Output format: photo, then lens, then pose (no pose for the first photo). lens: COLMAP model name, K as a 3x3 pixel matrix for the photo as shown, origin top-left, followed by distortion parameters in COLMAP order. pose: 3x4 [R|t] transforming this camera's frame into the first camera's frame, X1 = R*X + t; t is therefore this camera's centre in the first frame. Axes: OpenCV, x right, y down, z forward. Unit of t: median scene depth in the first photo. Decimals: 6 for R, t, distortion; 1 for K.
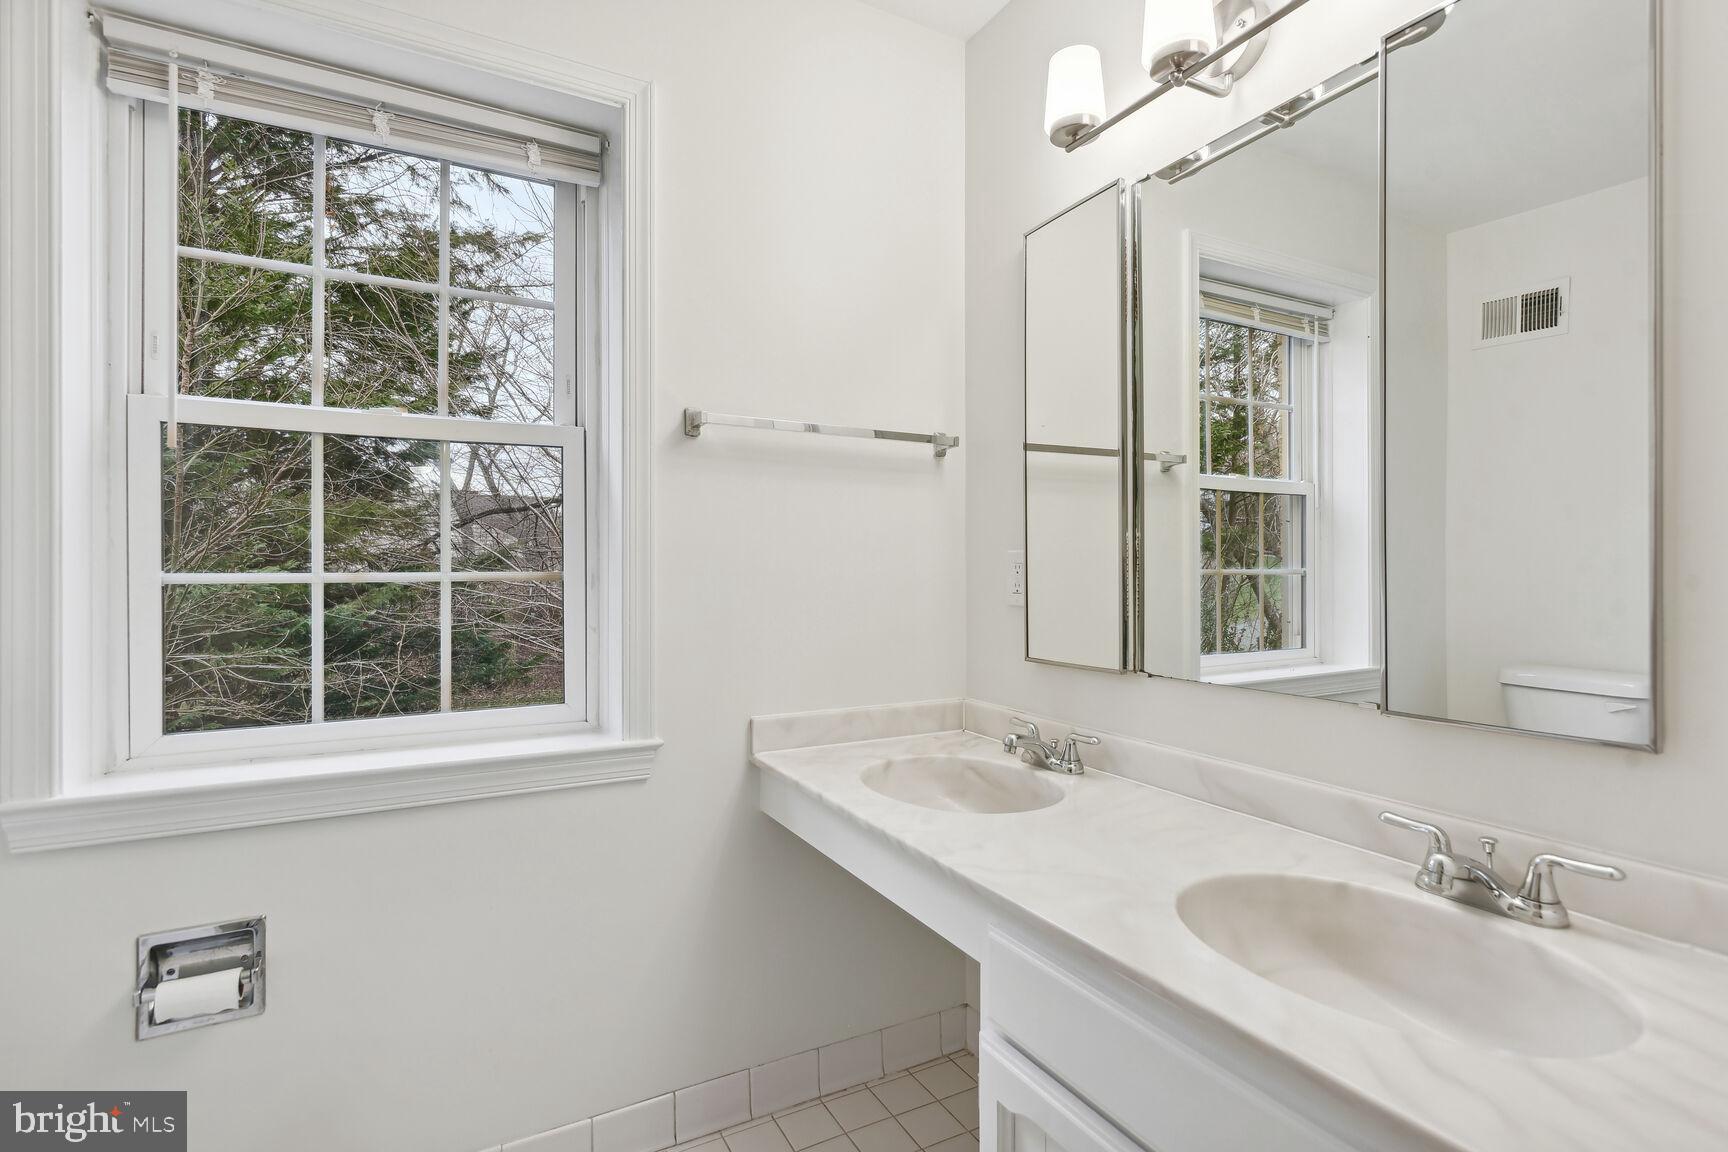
lens RADIAL K [[848.8, 0, 866.8], [0, 848.8, 571.3], [0, 0, 1]] dist [0.002963, 0.001124]
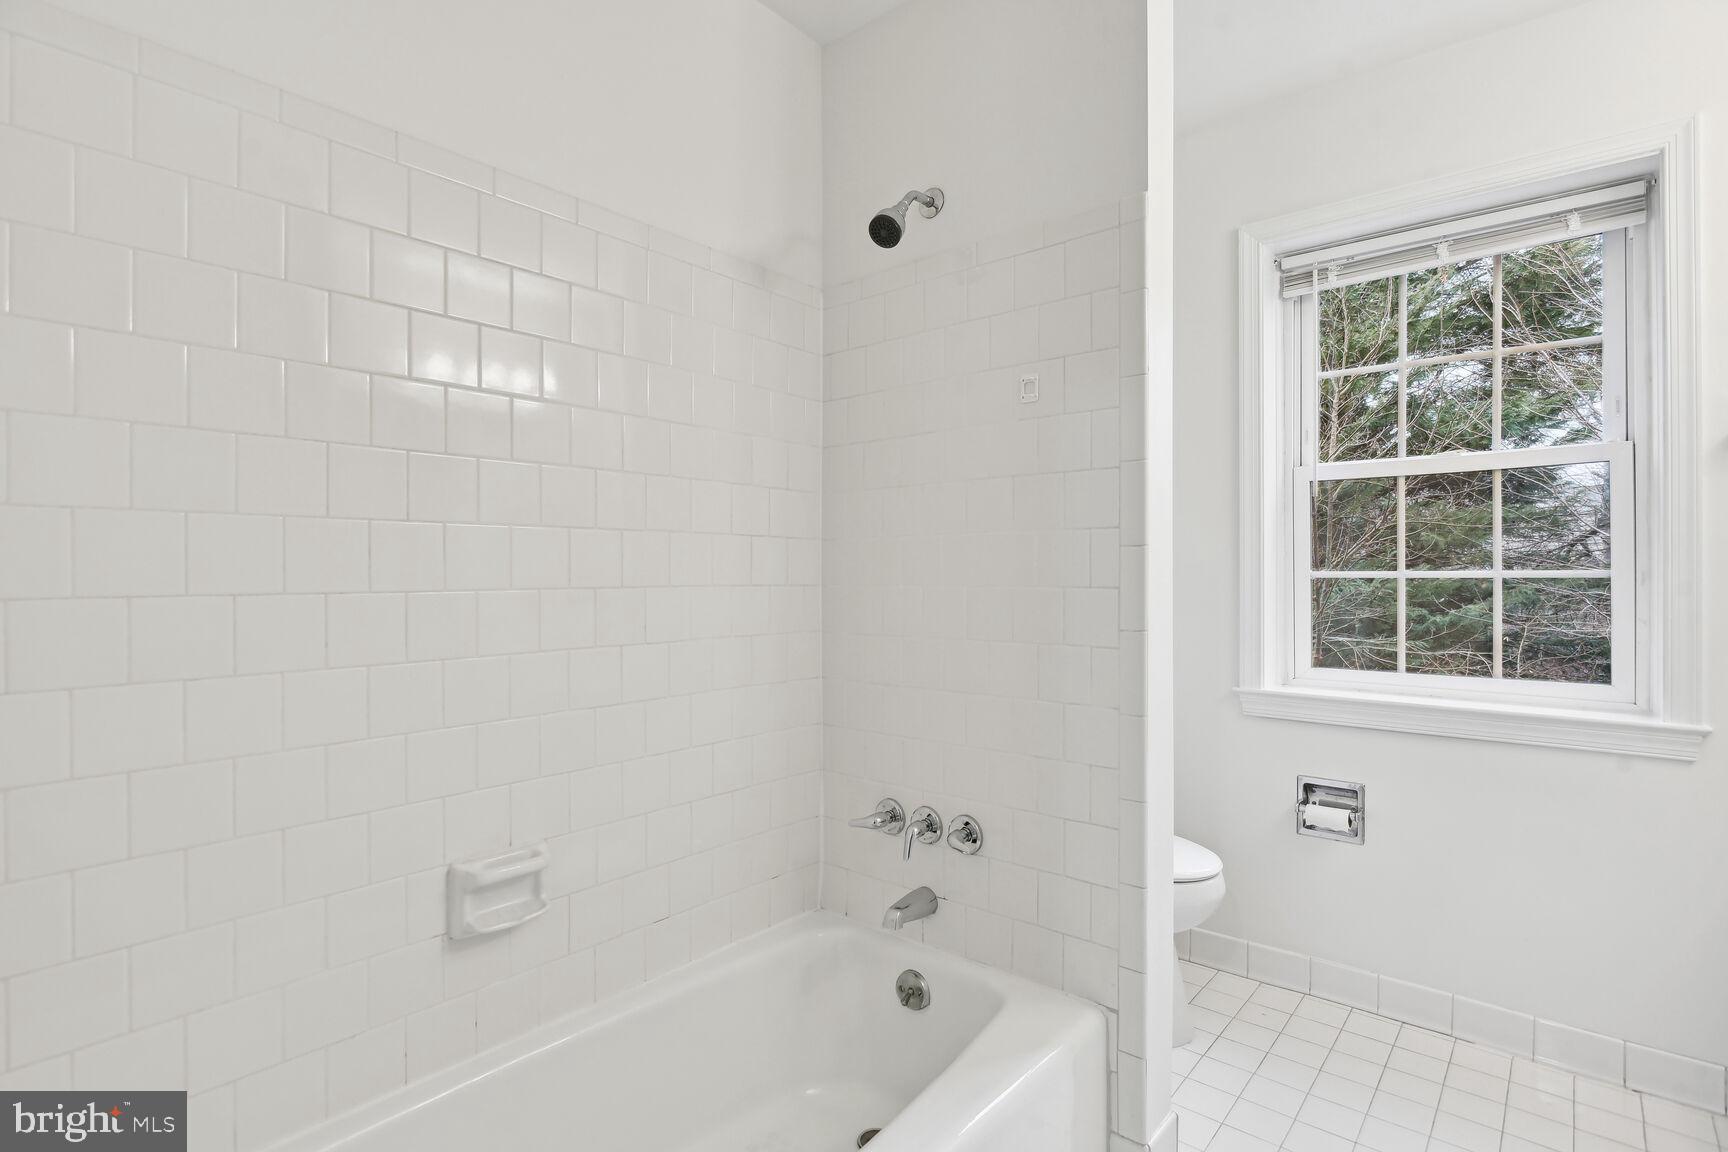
lens RADIAL K [[849.5, 0, 864.0], [0, 849.5, 576.0], [0, 0, 1]] dist [-0.015700, 0.000090]
pose [[0.368751, -0.000354, -0.929528, 0.389305], [0.001276, 0.999999, 0.000125, 0.008621], [0.929527, -0.001232, 0.368751, -0.426006]]
